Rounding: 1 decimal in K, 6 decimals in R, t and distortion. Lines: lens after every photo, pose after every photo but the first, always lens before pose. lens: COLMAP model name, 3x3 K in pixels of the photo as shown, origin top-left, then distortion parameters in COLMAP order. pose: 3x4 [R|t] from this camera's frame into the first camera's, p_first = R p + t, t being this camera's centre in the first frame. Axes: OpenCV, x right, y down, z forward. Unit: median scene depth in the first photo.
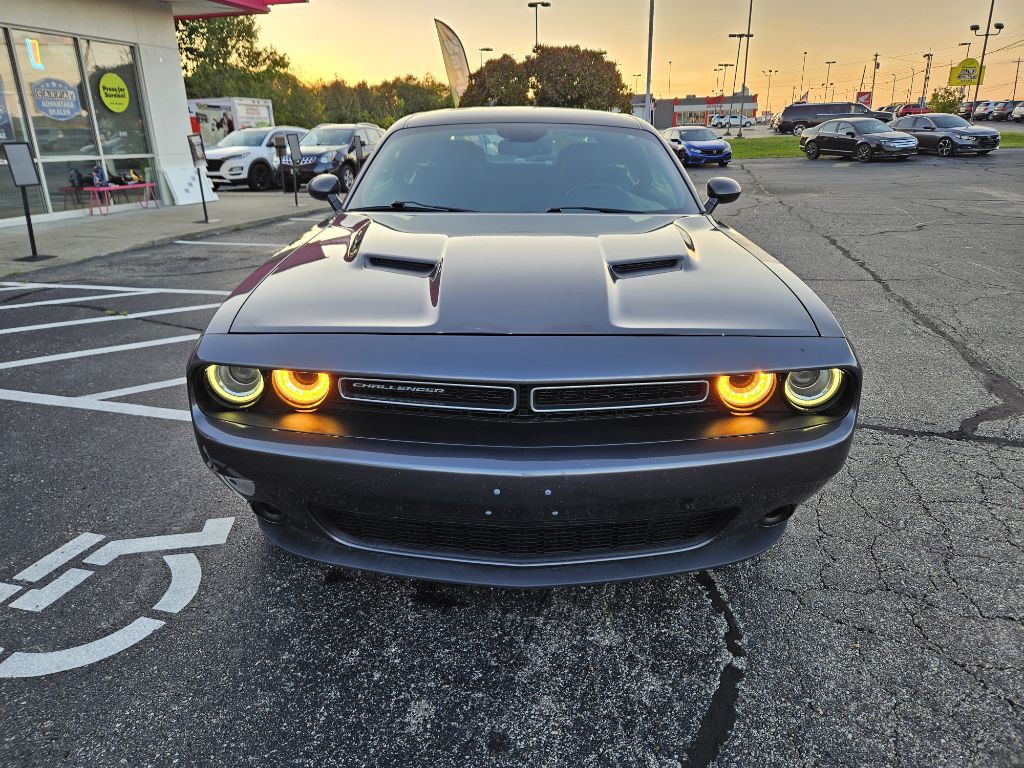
lens RADIAL K [[687.5, 0, 513.3], [0, 687.5, 369.5], [0, 0, 1]] dist [0.061515, -0.051848]
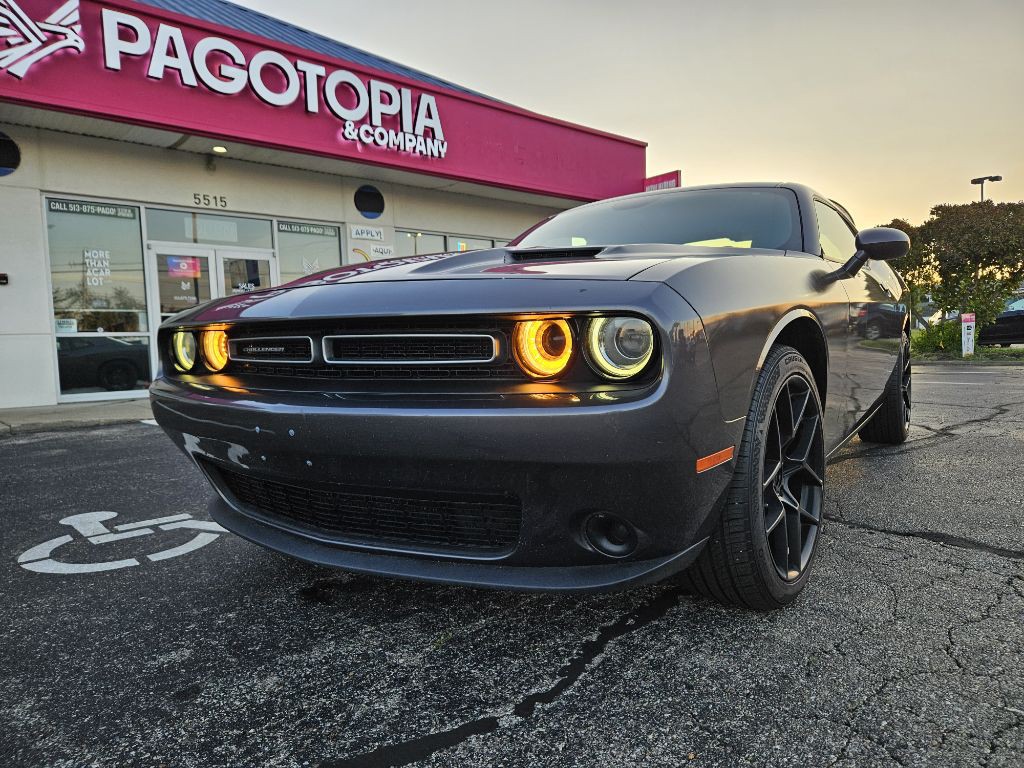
lens RADIAL K [[687.5, 0, 523.2], [0, 687.5, 388.1], [0, 0, 1]] dist [0.061515, -0.051848]
pose [[0.839194, 0.019279, -0.543491, 0.693074], [-0.151547, 0.968075, -0.199662, 0.216852], [0.522290, 0.249920, 0.815324, 0.312738]]
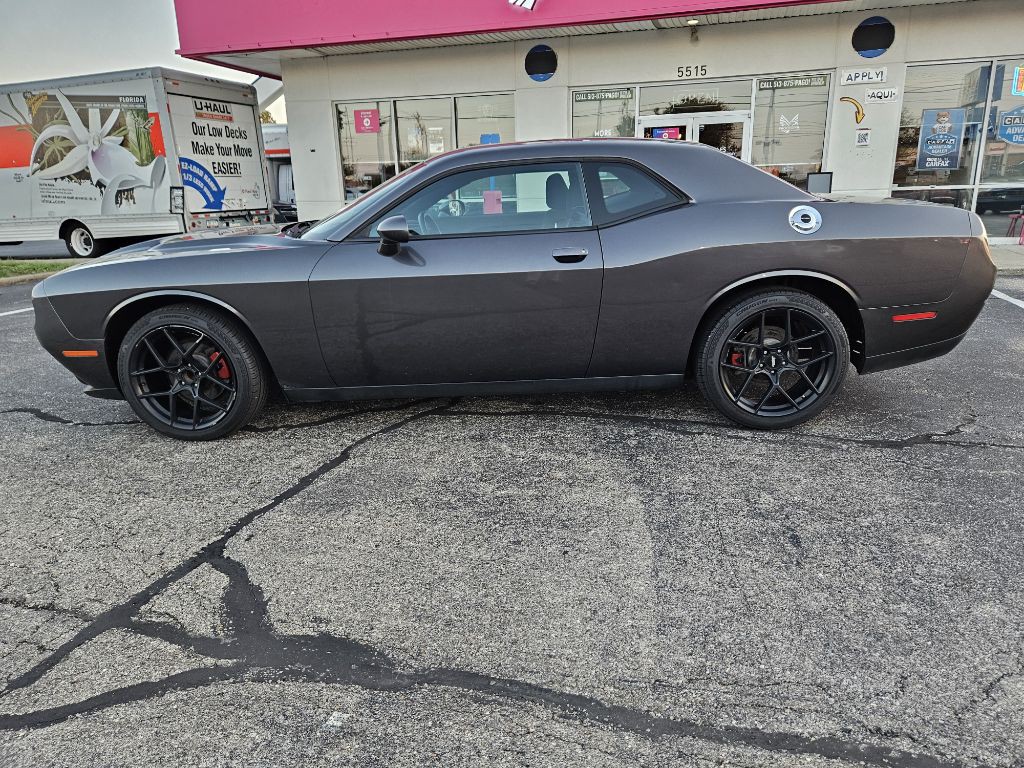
lens RADIAL K [[687.5, 0, 521.2], [0, 687.5, 383.7], [0, 0, 1]] dist [0.061515, -0.051848]
pose [[-0.017152, 0.285411, -0.958252, 2.199202], [-0.298165, 0.913327, 0.277367, -0.658728], [0.954360, 0.290474, 0.069434, 2.027996]]
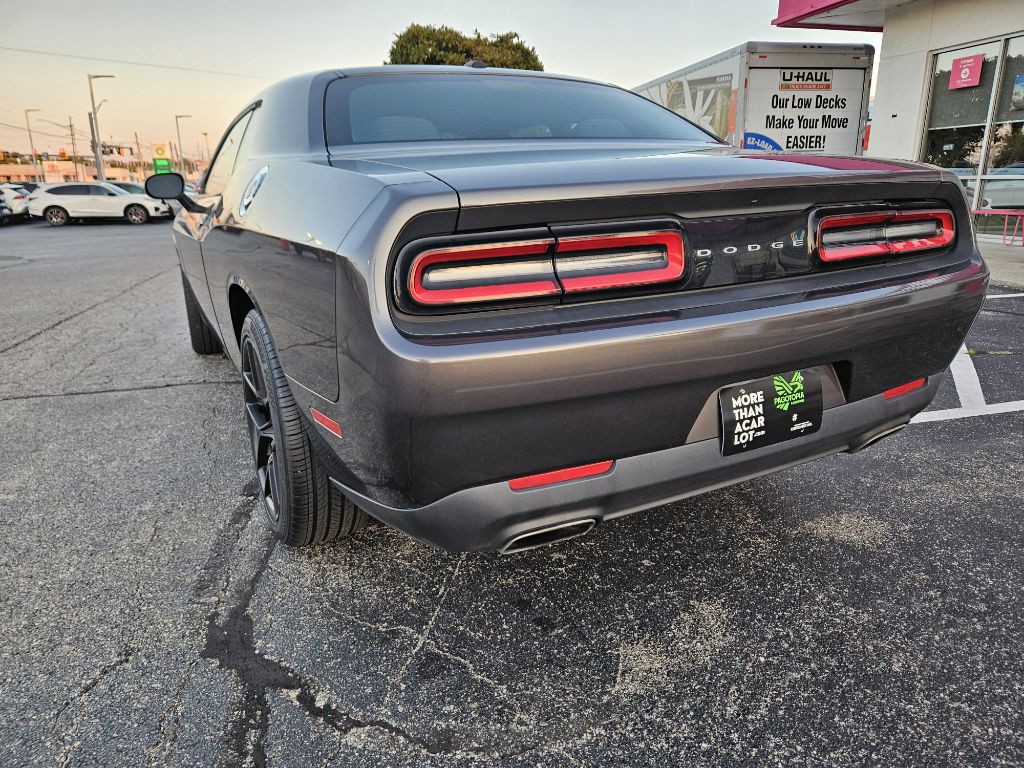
lens RADIAL K [[687.5, 0, 515.4], [0, 687.5, 387.8], [0, 0, 1]] dist [0.061515, -0.051848]
pose [[-0.870146, 0.160895, -0.465789, 0.661873], [-0.137458, 0.828439, 0.542950, -1.090899], [0.473235, 0.536472, -0.698746, 3.626664]]
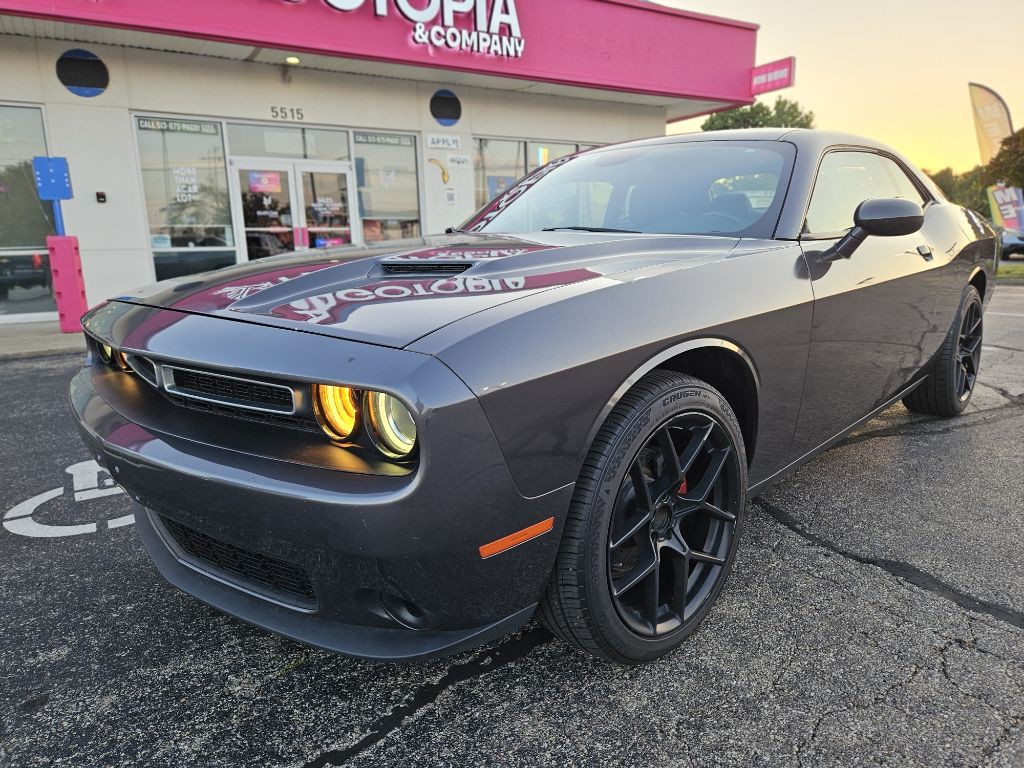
lens RADIAL K [[687.5, 0, 512.5], [0, 687.5, 384.2], [0, 0, 1]] dist [0.061515, -0.051848]
pose [[0.732560, 0.130226, -0.668130, 0.889404], [-0.202731, 0.978727, -0.031516, -0.012570], [0.649813, 0.158538, 0.743377, 0.518716]]
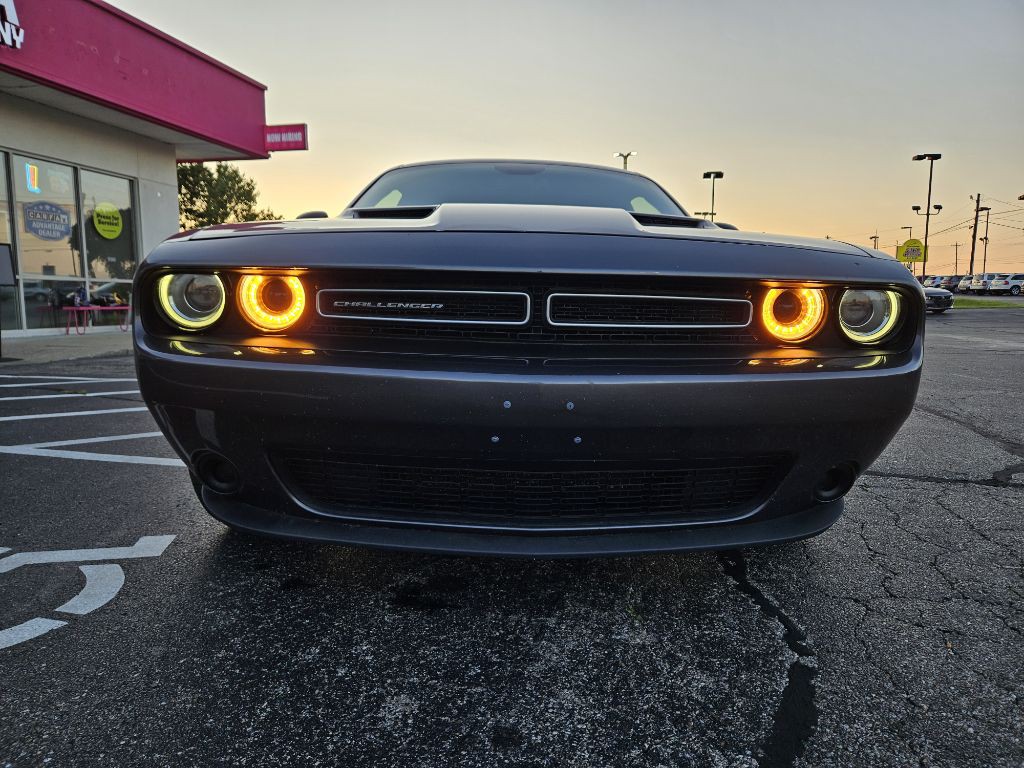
lens RADIAL K [[687.5, 0, 522.6], [0, 687.5, 382.7], [0, 0, 1]] dist [0.061515, -0.051848]
pose [[0.999037, 0.015069, 0.041214, -0.032691], [-0.006170, 0.978098, -0.208052, 0.266512], [-0.043446, 0.207597, 0.977249, 0.172043]]
